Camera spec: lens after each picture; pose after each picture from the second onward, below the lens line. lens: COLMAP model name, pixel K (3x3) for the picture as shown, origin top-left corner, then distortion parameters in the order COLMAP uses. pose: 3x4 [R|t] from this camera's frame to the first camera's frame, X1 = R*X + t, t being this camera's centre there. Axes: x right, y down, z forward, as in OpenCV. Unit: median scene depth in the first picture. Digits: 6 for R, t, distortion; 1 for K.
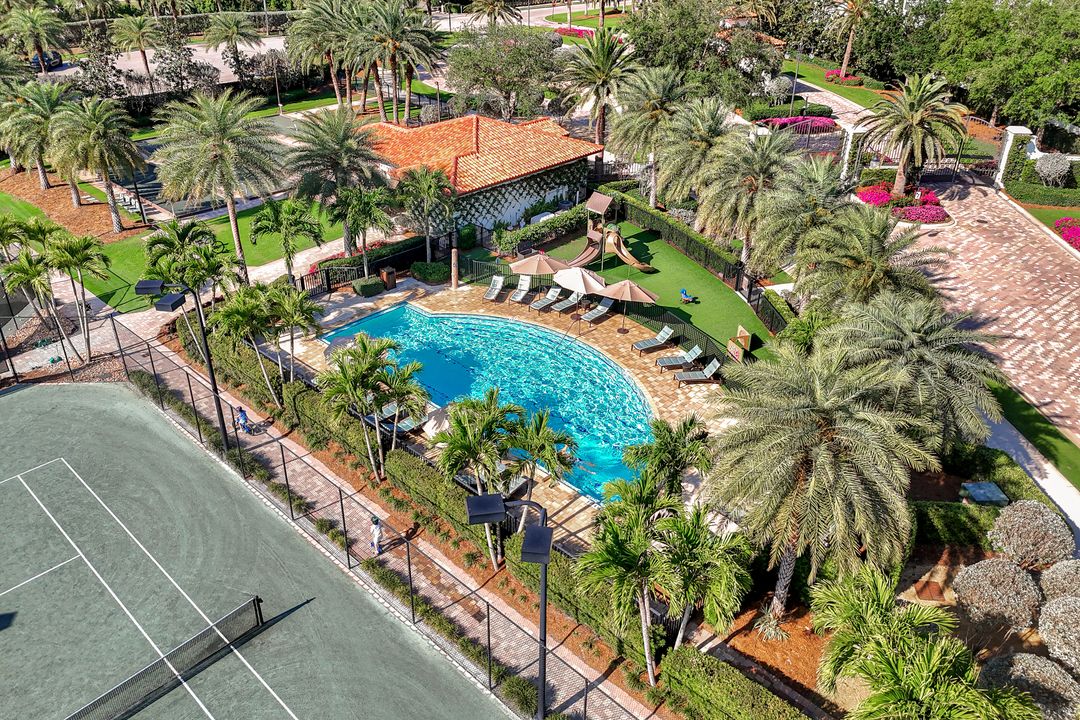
lens RADIAL K [[796.2, 0, 539.0], [0, 796.2, 314.3], [0, 0, 1]] dist [0.066899, -0.049487]
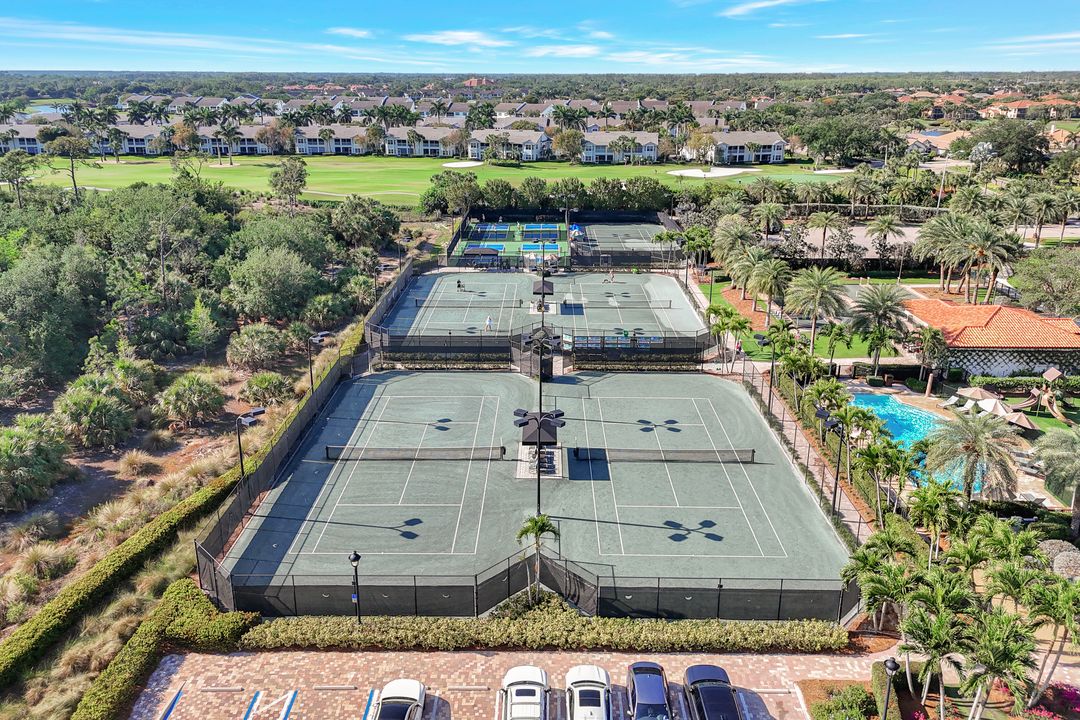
lens RADIAL K [[796.2, 0, 539.0], [0, 796.2, 314.3], [0, 0, 1]] dist [0.066899, -0.049487]
pose [[0.672008, 0.203484, -0.712039, 0.532262], [-0.333067, 0.941820, -0.045191, 0.156147], [0.661417, 0.267526, 0.700684, -0.796520]]
